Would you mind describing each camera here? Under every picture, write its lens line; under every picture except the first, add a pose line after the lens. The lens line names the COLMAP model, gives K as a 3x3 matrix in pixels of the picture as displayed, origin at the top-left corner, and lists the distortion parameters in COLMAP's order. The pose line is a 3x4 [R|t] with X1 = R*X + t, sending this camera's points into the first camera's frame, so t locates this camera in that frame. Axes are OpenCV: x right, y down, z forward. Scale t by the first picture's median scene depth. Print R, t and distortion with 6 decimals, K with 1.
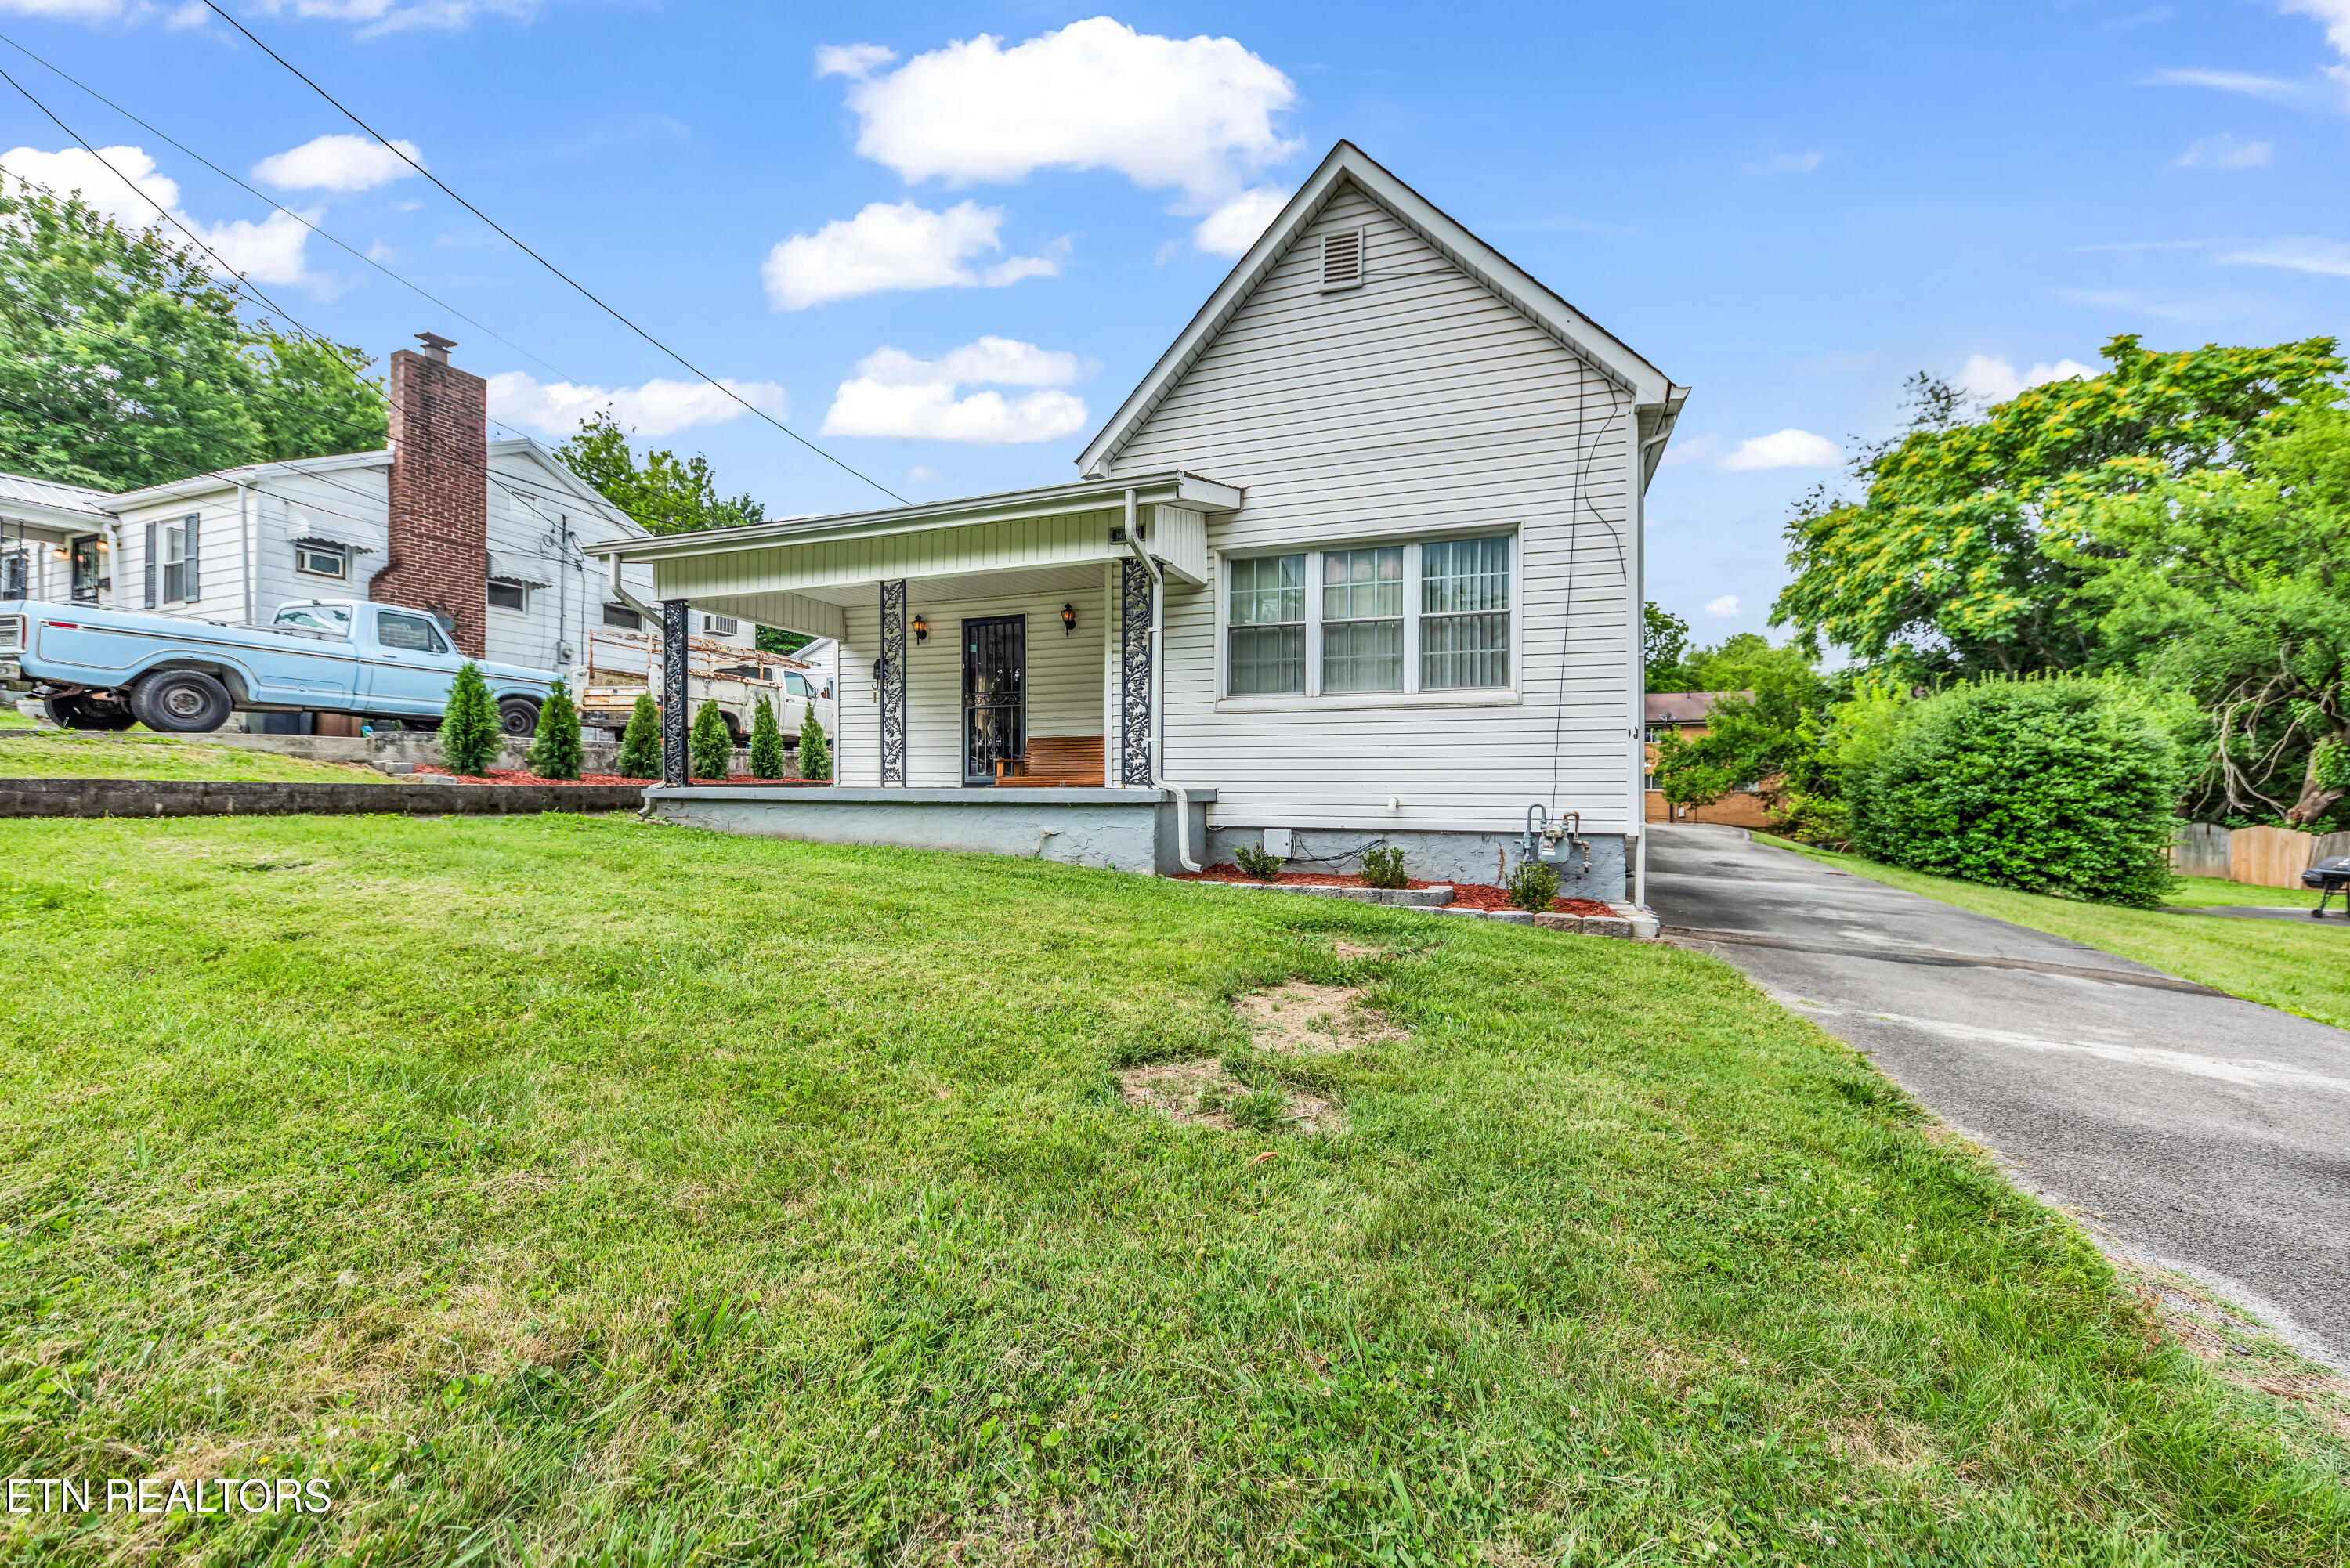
lens RADIAL K [[920.5, 0, 1162.5], [0, 920.5, 780.6], [0, 0, 1]] dist [0.002682, -0.000755]
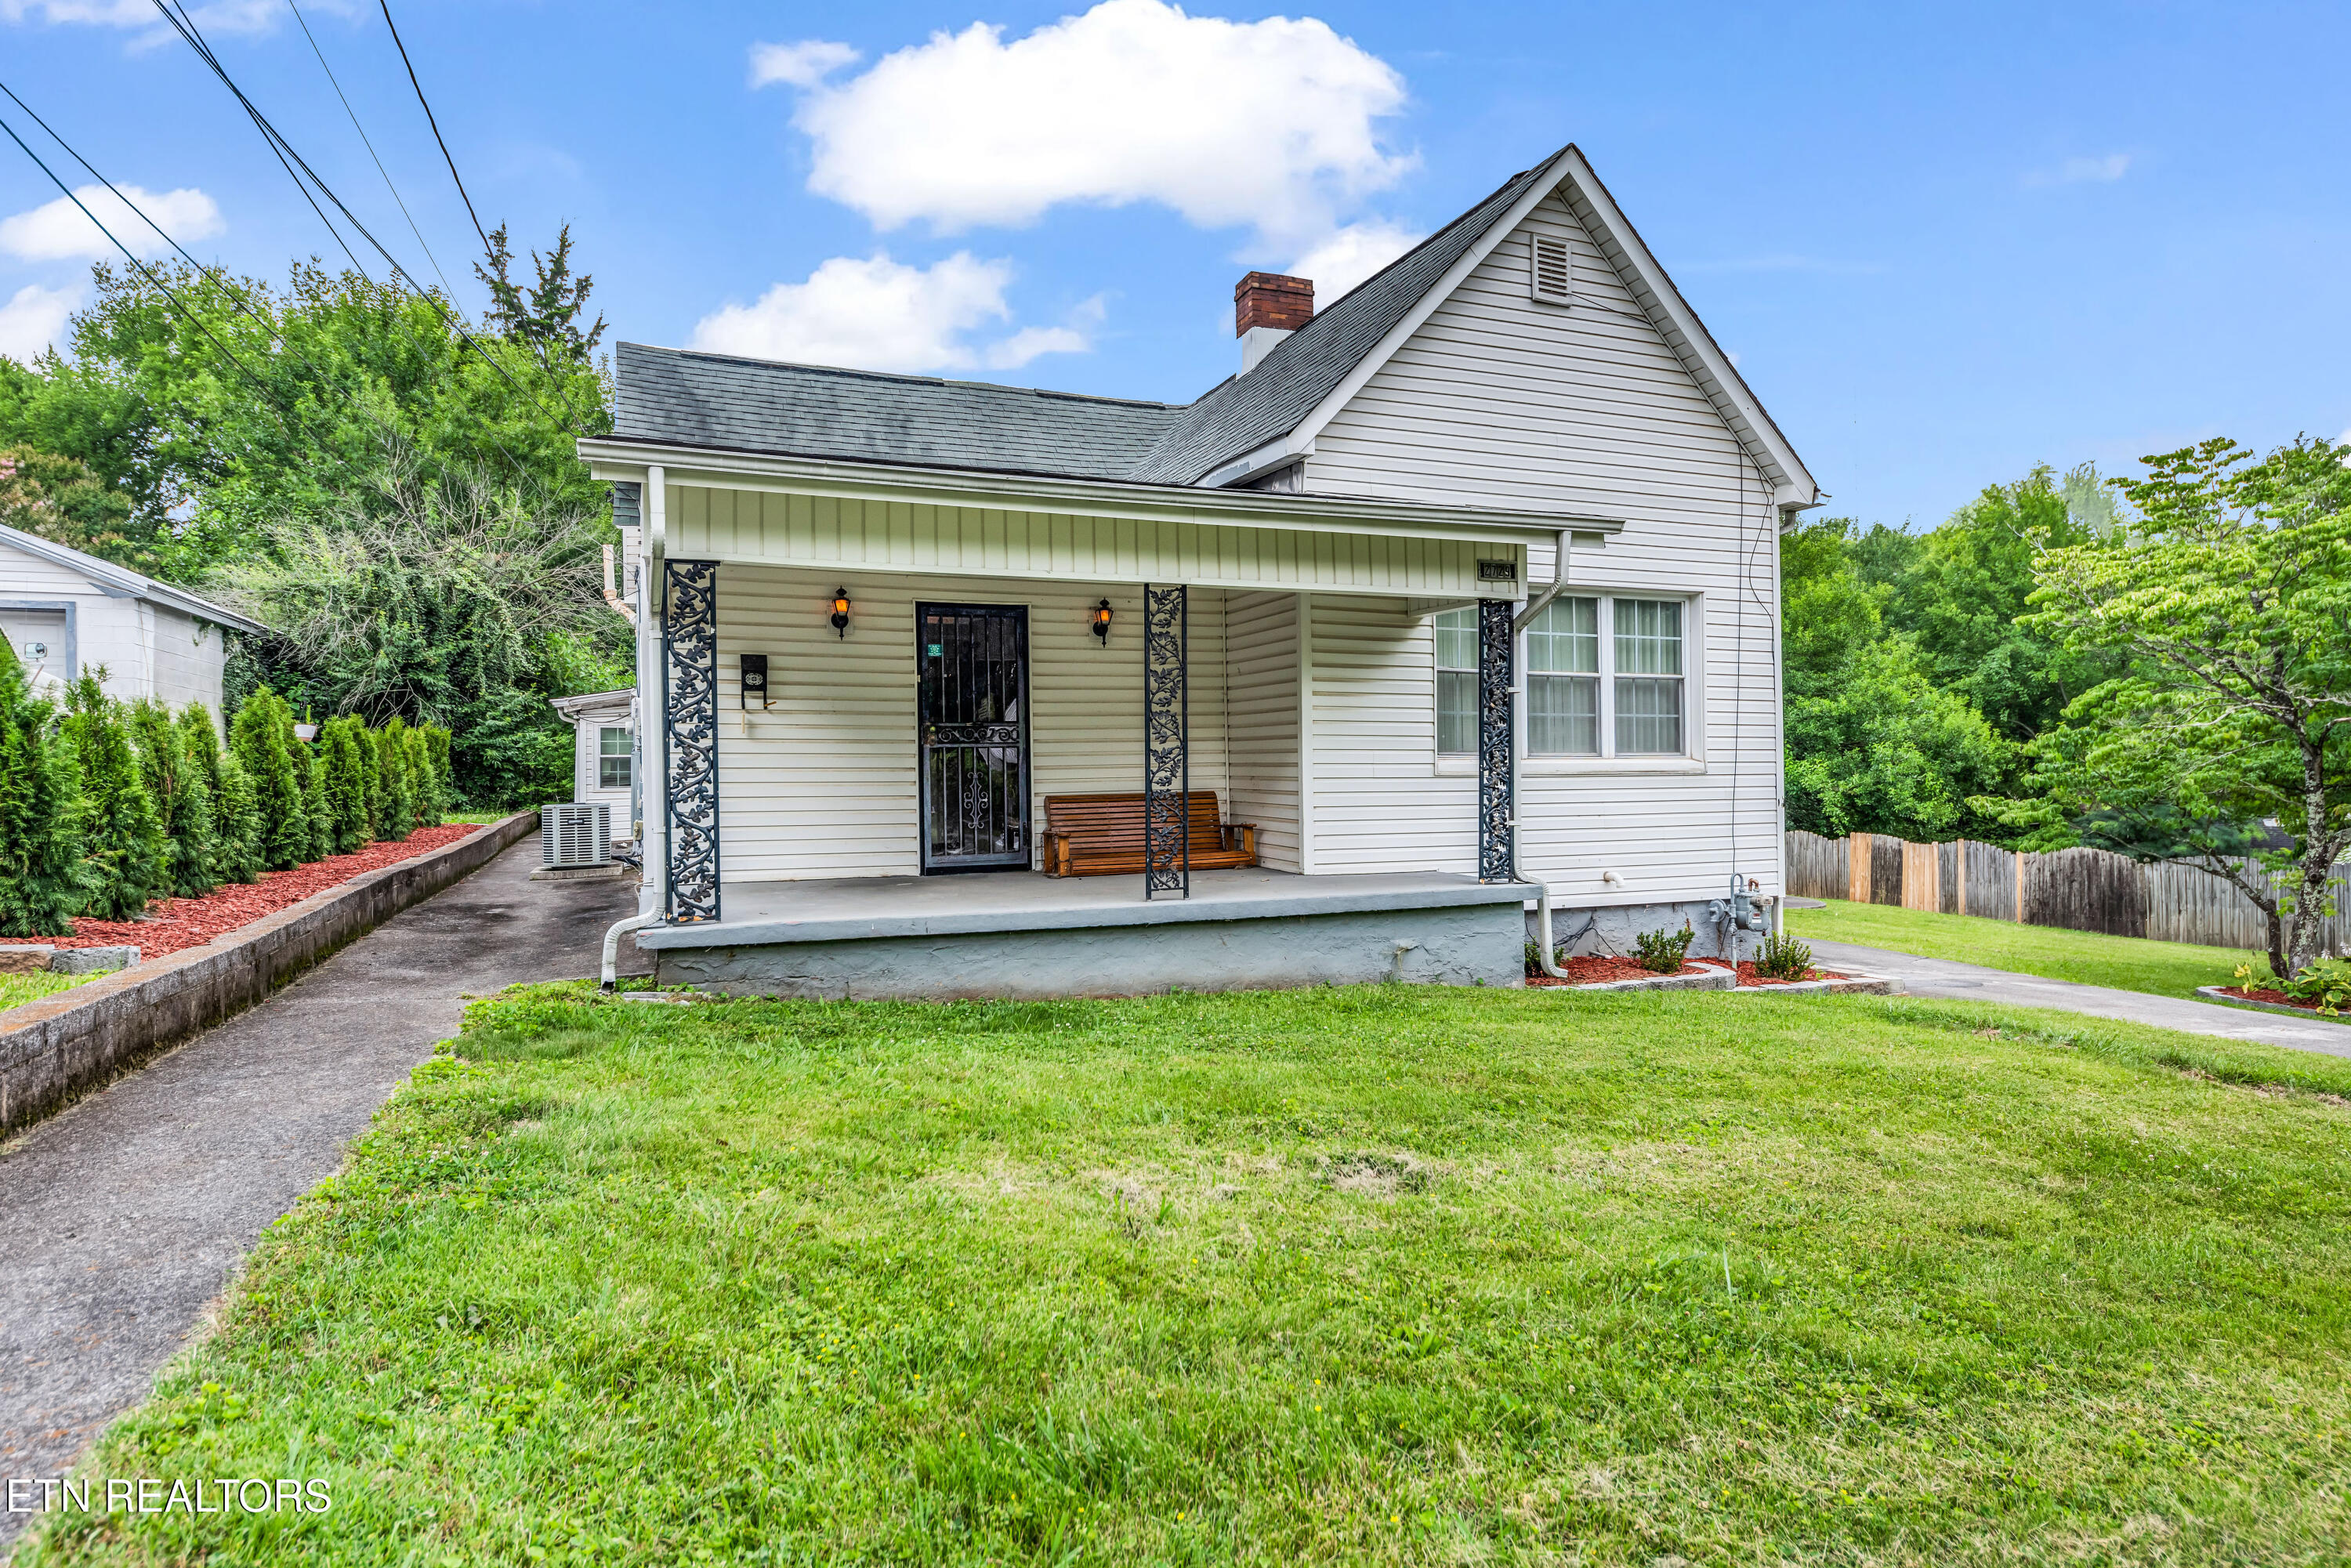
lens RADIAL K [[1326.9, 0, 1235.5], [0, 1326.9, 757.5], [0, 0, 1]] dist [0.006548, 0.001635]
pose [[0.723474, -0.000863, 0.690351, -0.783410], [0.005151, 0.999978, -0.004148, -0.077083], [-0.690333, 0.006557, 0.723462, 0.242646]]
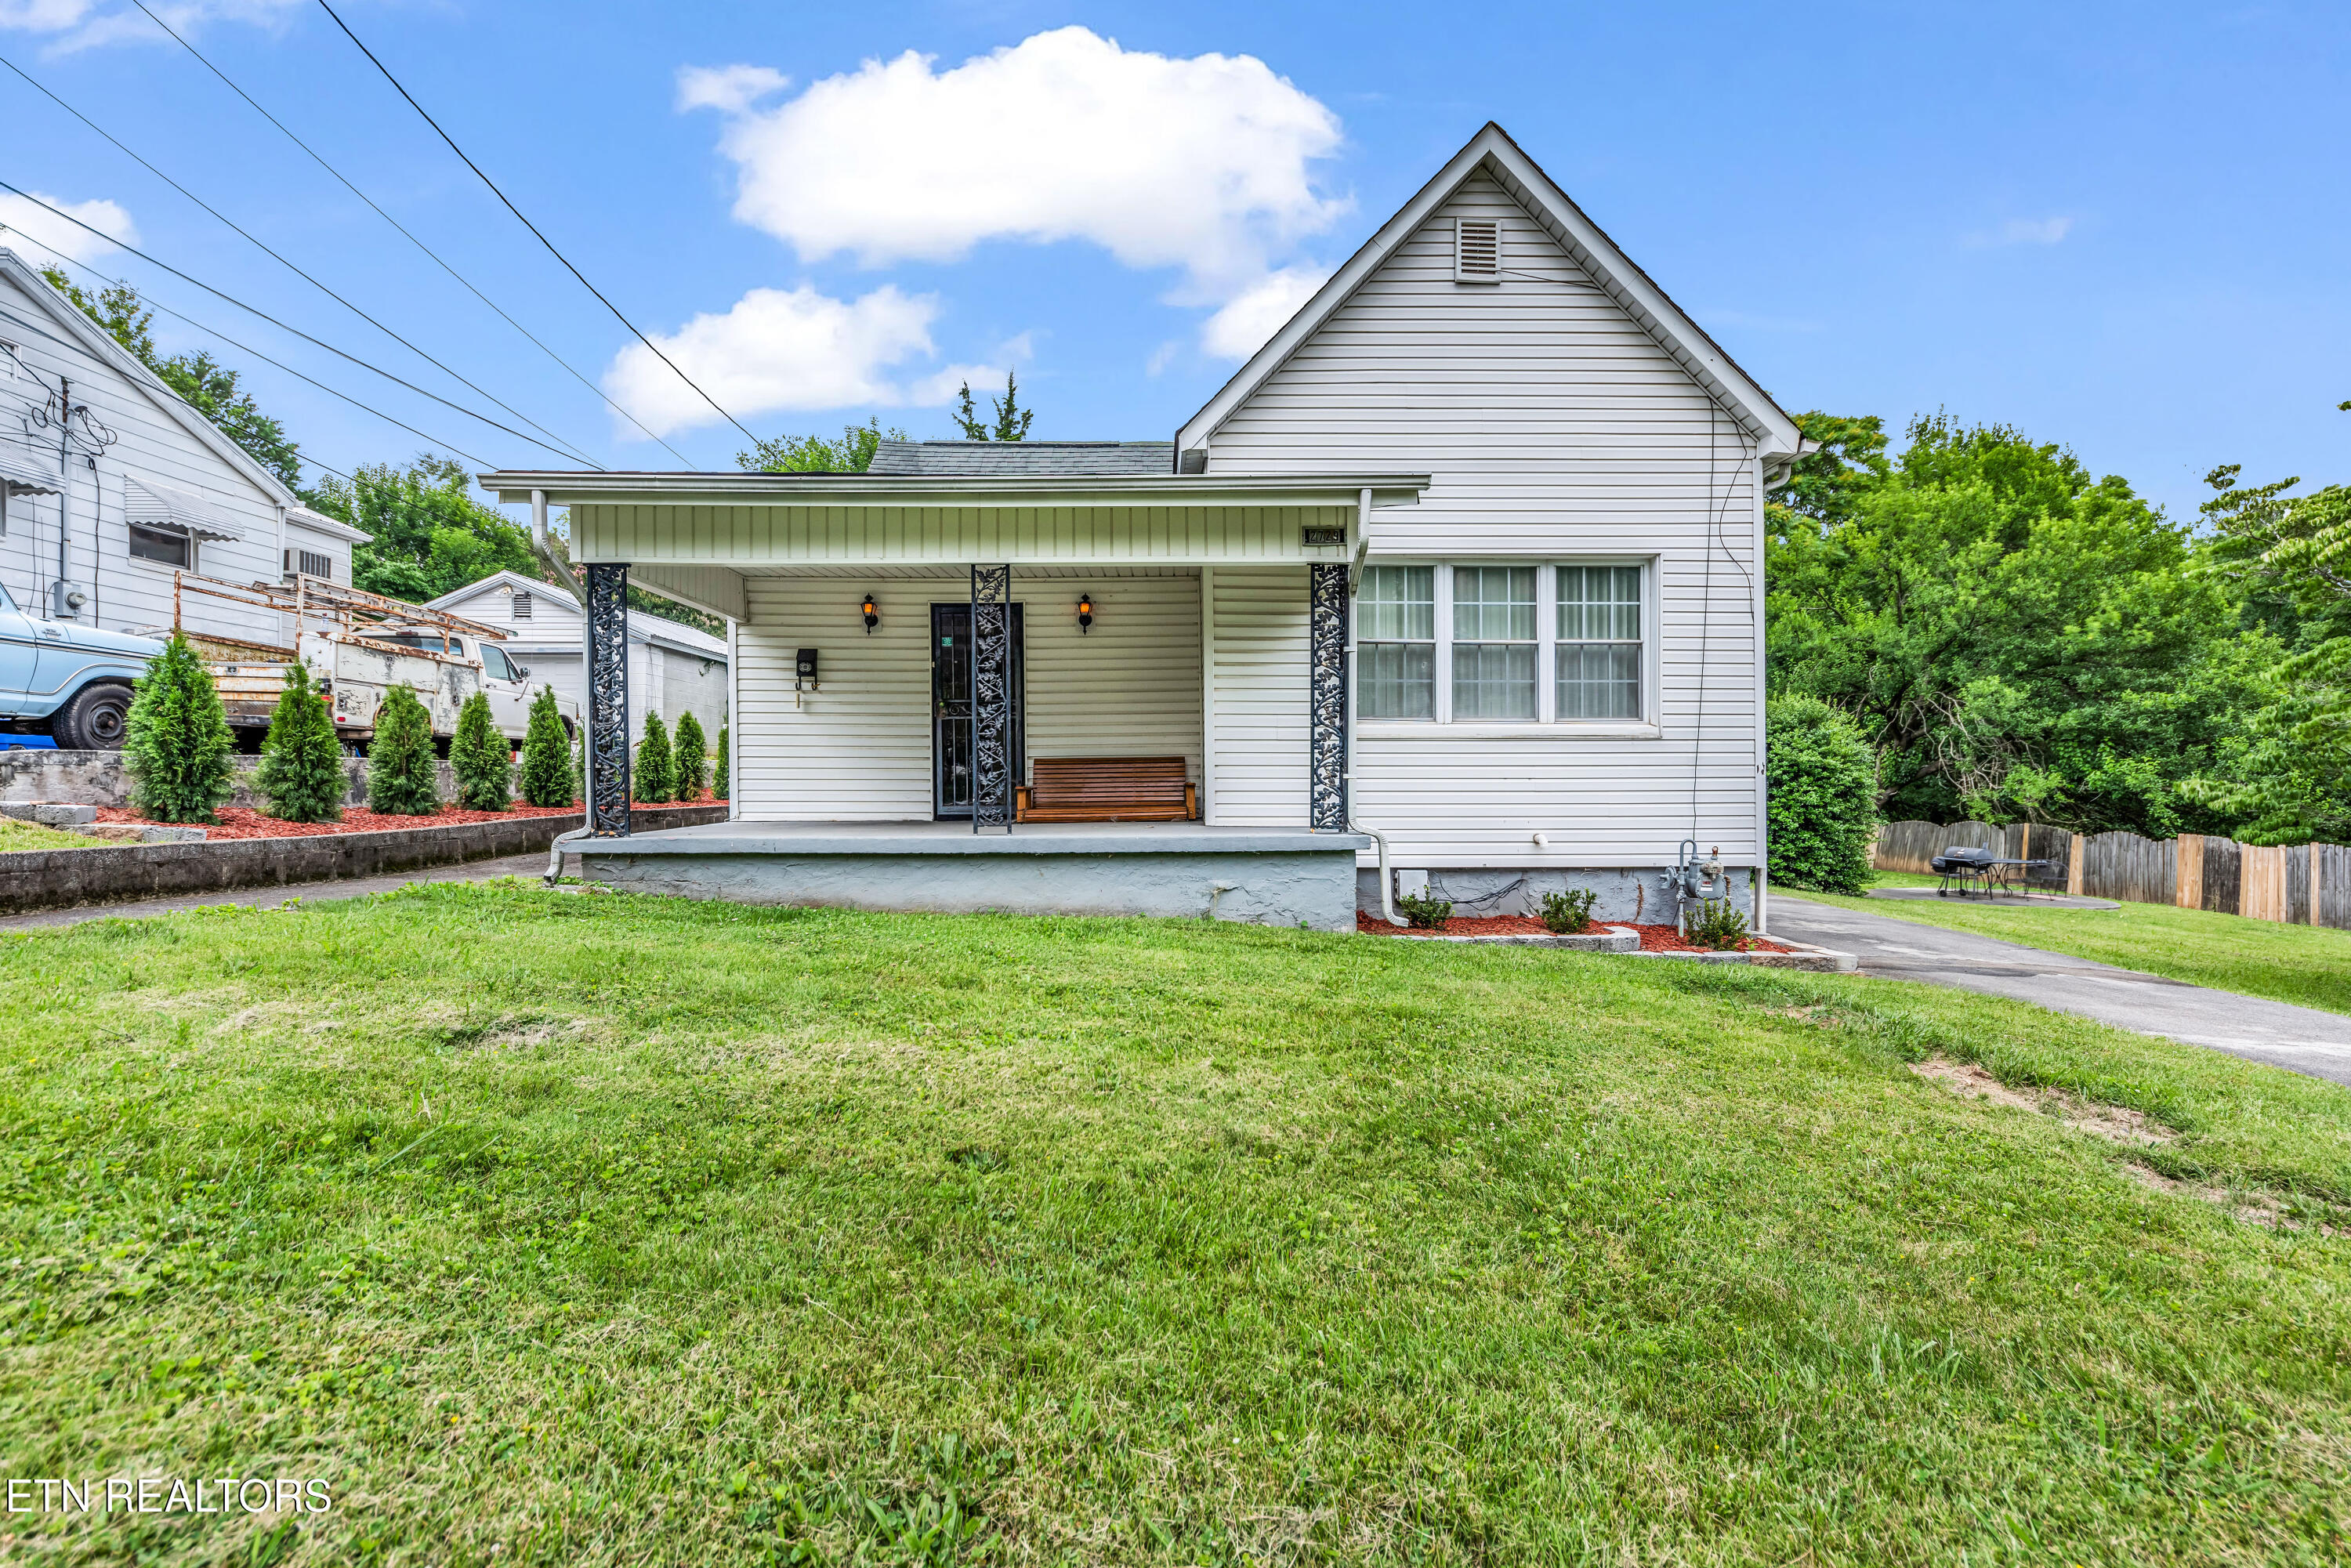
lens RADIAL K [[1061.6, 0, 1192.1], [0, 1061.6, 778.5], [0, 0, 1]] dist [0.005311, -0.000622]
pose [[0.928196, -0.004311, 0.372066, -0.402104], [0.002859, 0.999986, 0.004453, -0.036687], [-0.372080, -0.003069, 0.928196, 0.099969]]
